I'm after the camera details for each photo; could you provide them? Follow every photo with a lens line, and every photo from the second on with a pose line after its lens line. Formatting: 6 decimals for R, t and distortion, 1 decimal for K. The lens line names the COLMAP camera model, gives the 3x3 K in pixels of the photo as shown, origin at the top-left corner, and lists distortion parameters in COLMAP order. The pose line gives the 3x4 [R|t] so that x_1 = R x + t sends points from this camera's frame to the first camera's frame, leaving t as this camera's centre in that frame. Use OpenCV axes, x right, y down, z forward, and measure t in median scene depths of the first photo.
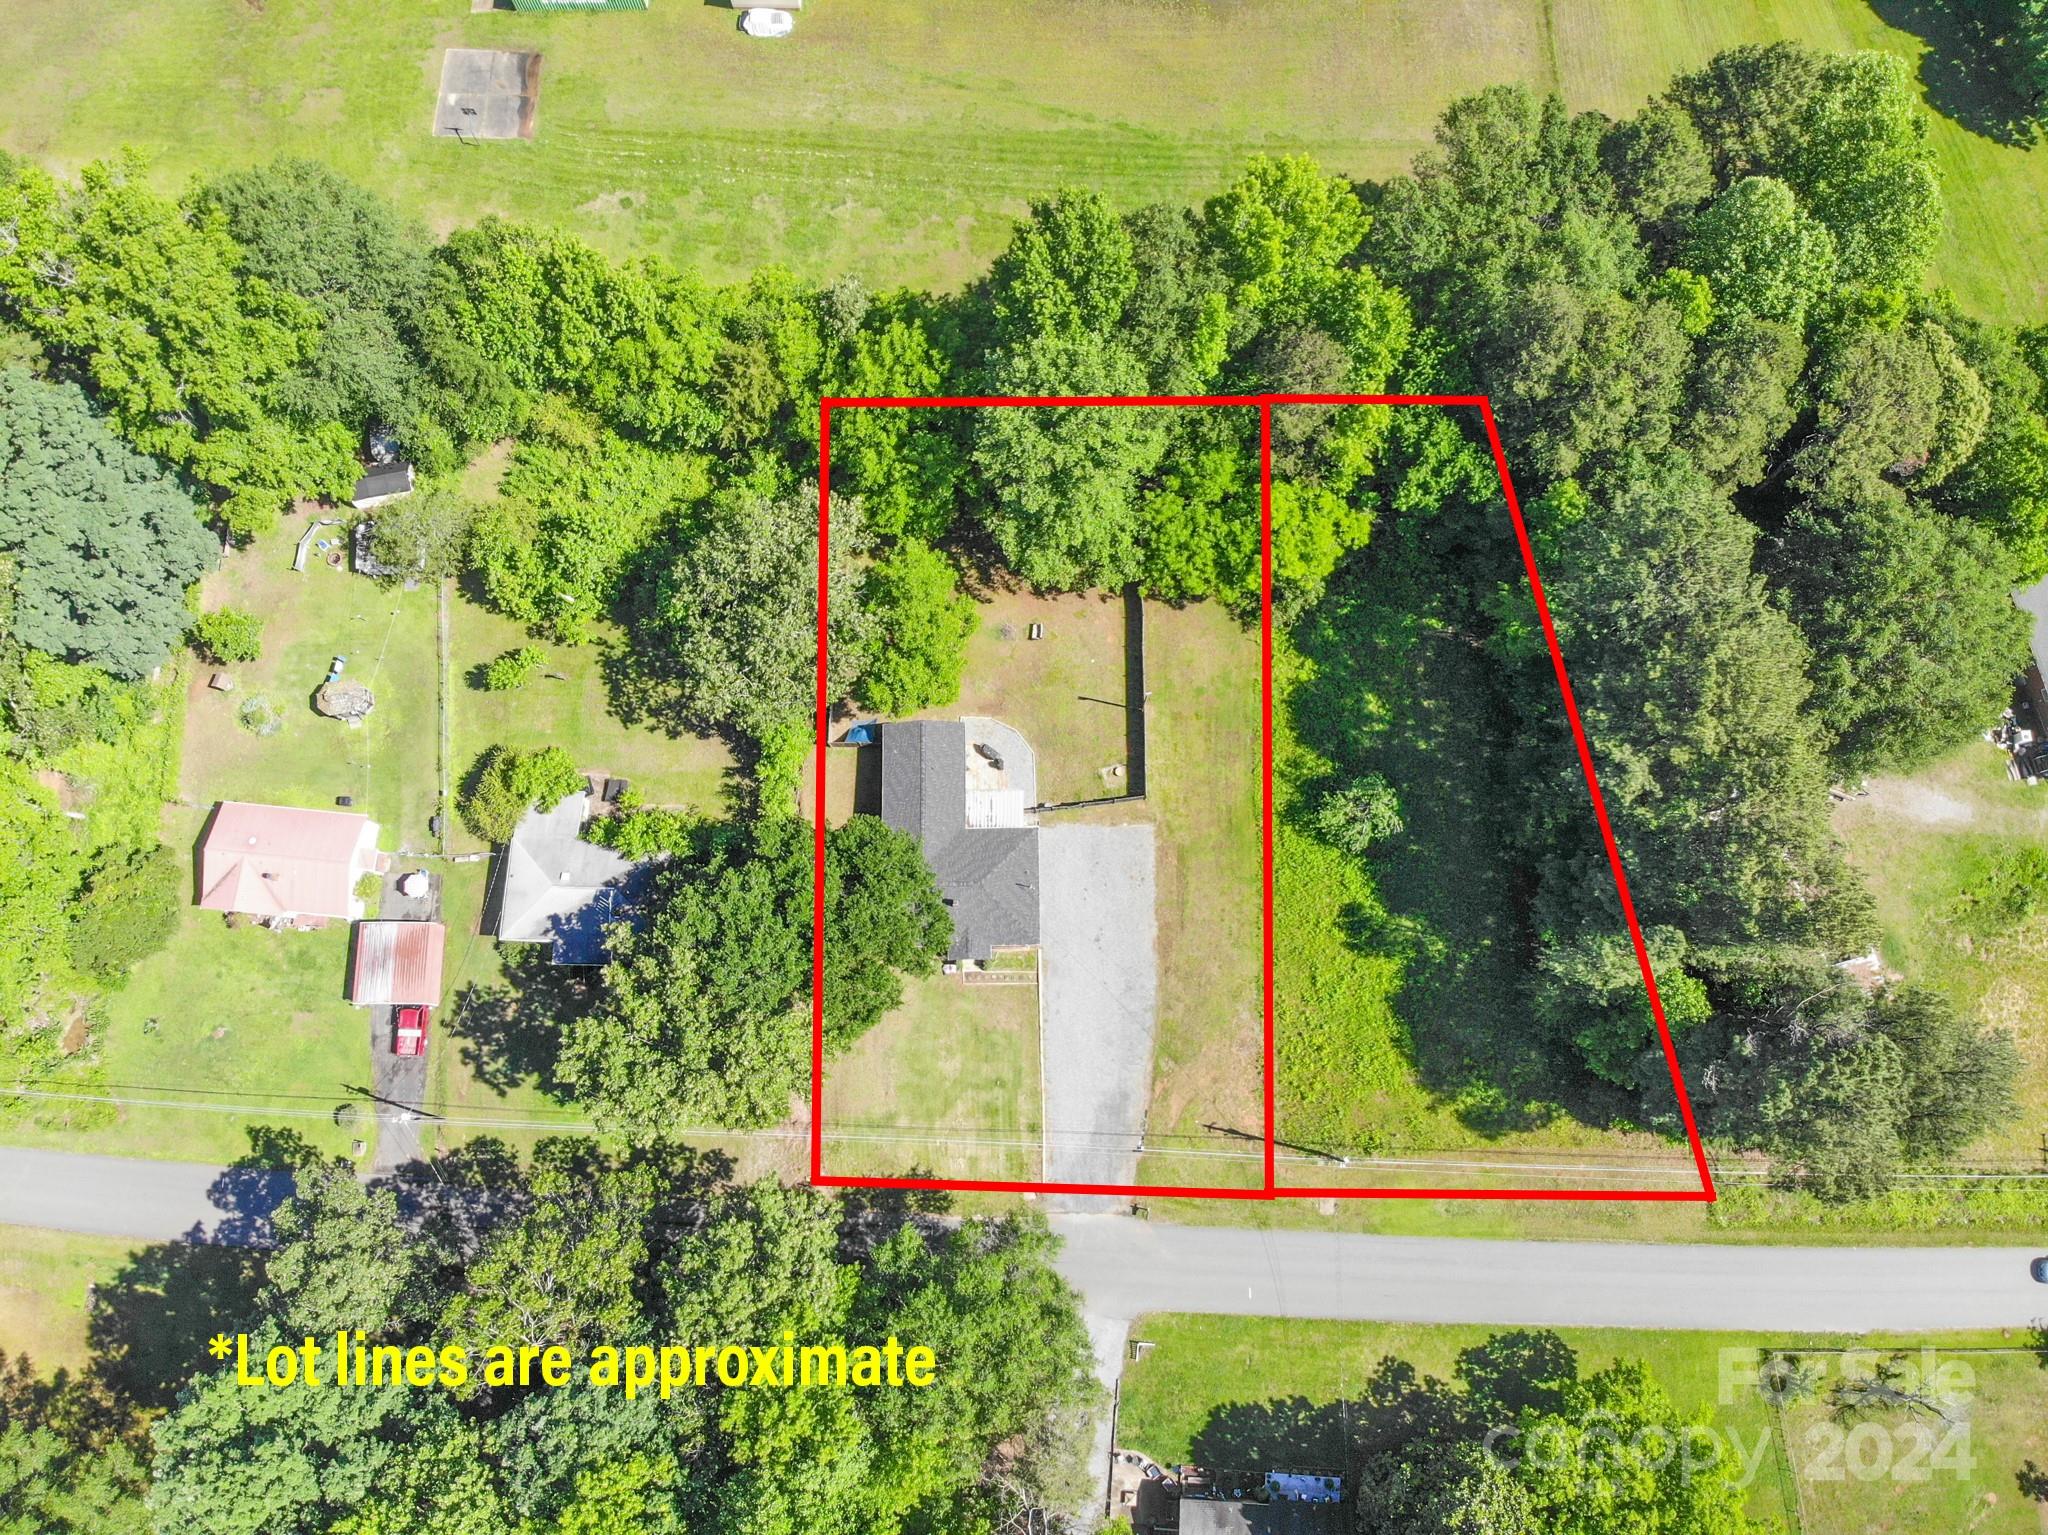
lens RADIAL K [[1481.9, 0, 1023.3], [0, 1481.9, 757.4], [0, 0, 1]] dist [0.125501, -0.294679]
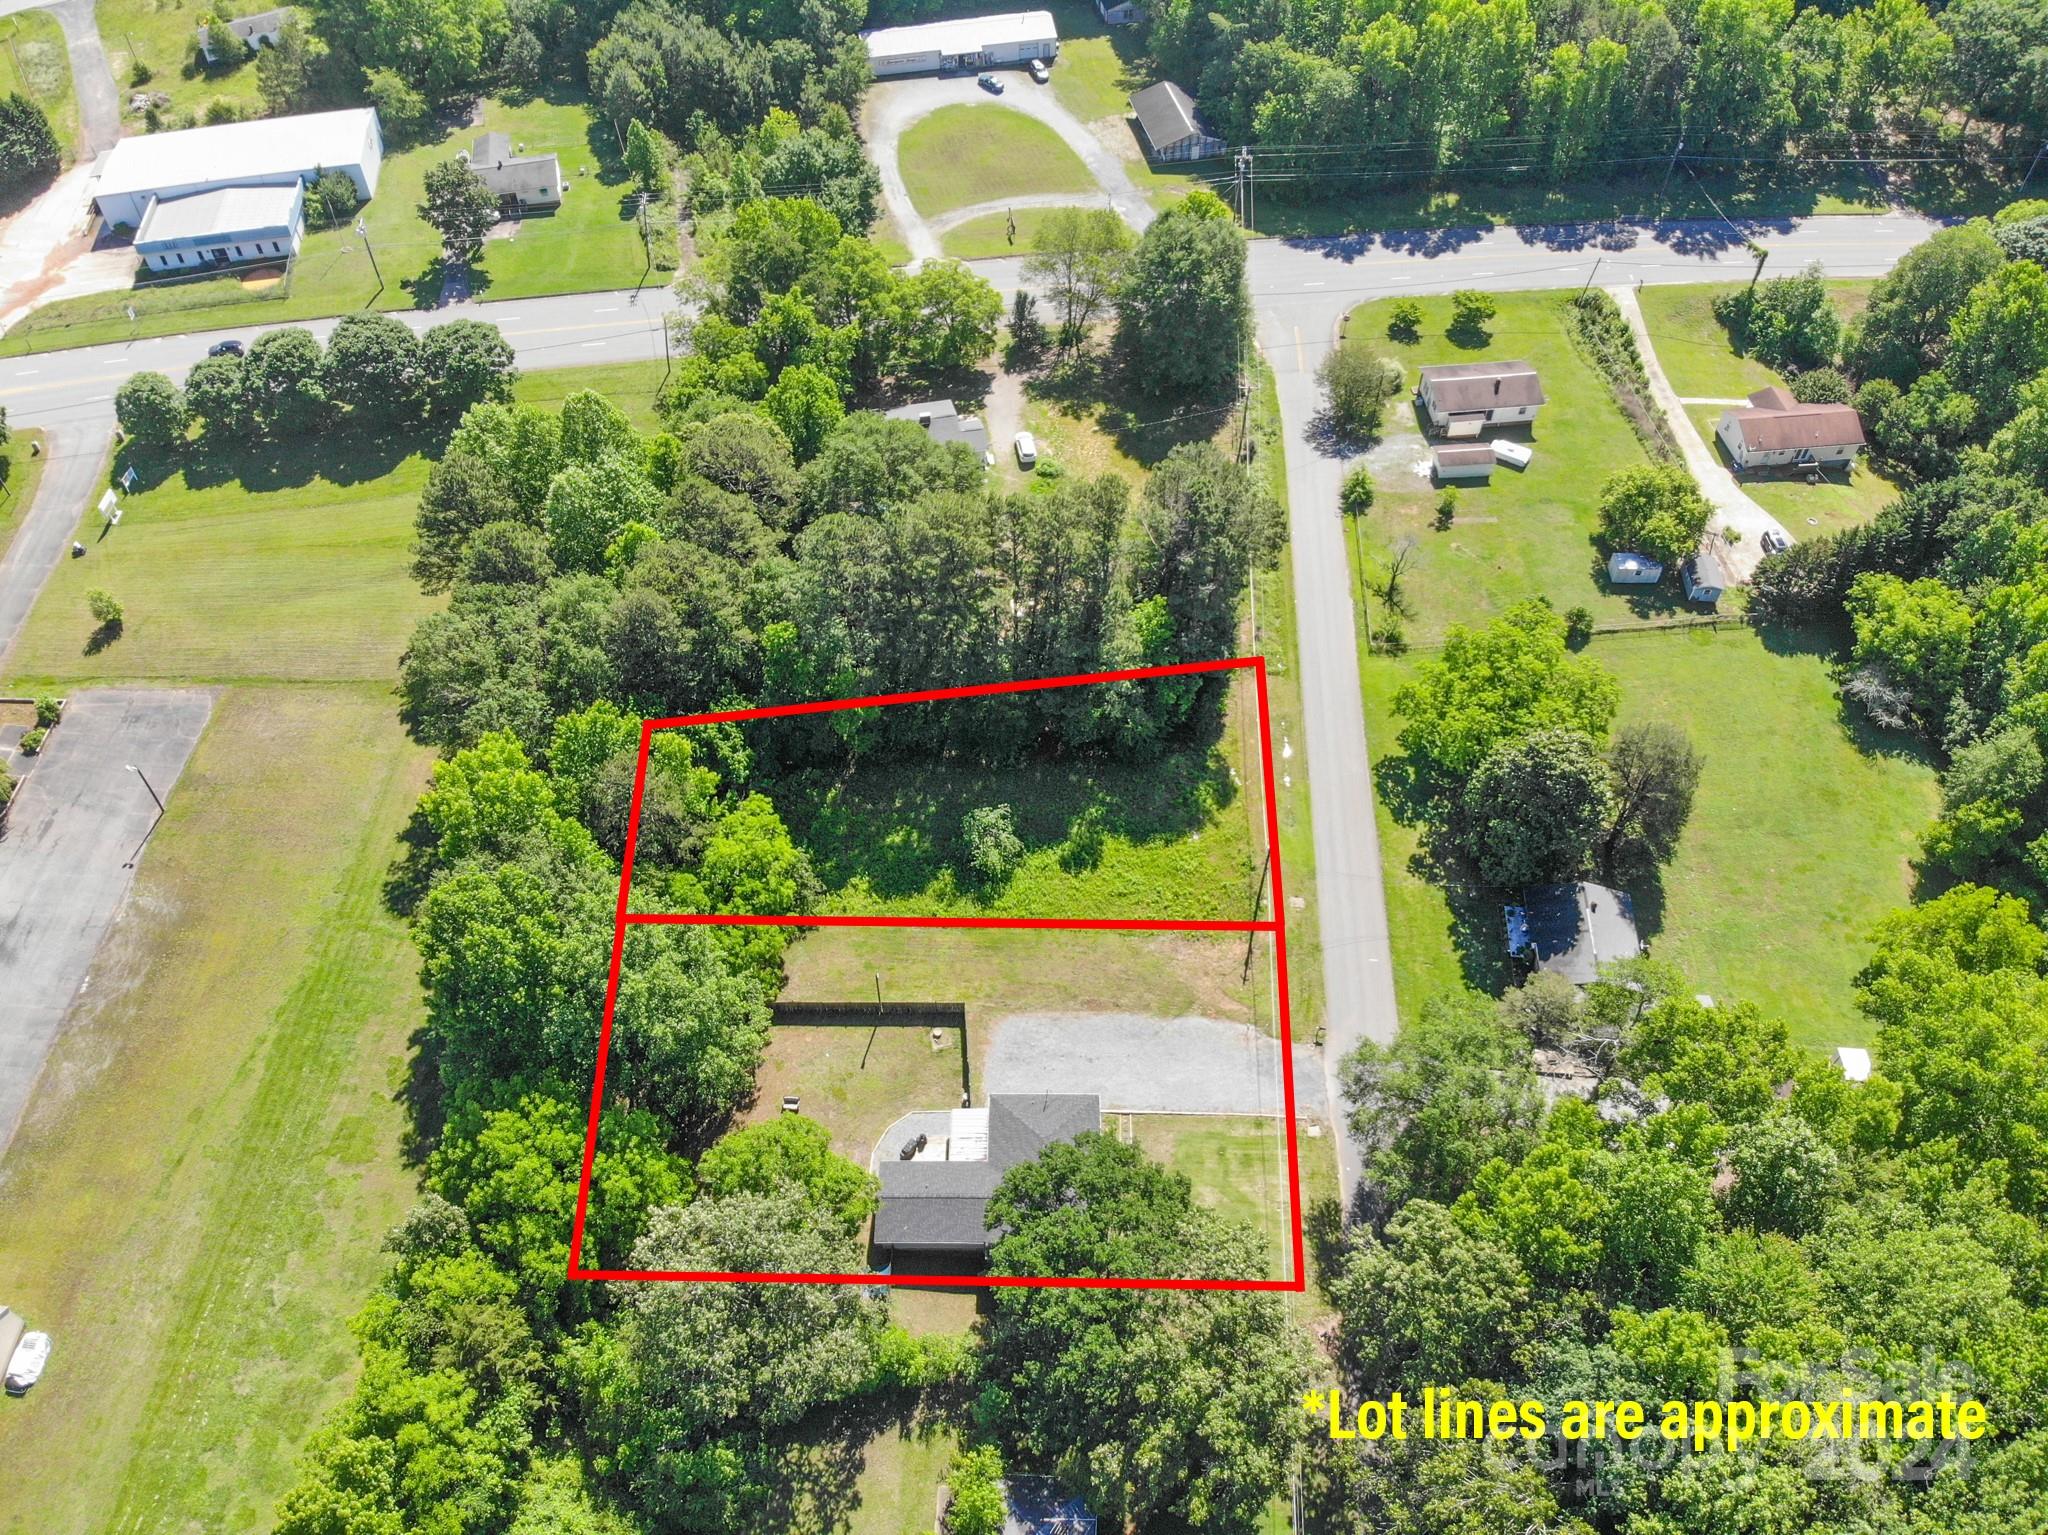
lens RADIAL K [[1453.5, 0, 1024.0], [0, 1453.5, 767.5], [0, 0, 1]] dist [0.202253, -0.415909]
pose [[0.022791, -0.772724, 0.634333, -0.481618], [0.978226, 0.148159, 0.145337, -0.116939], [-0.206287, 0.617209, 0.759275, 0.048183]]
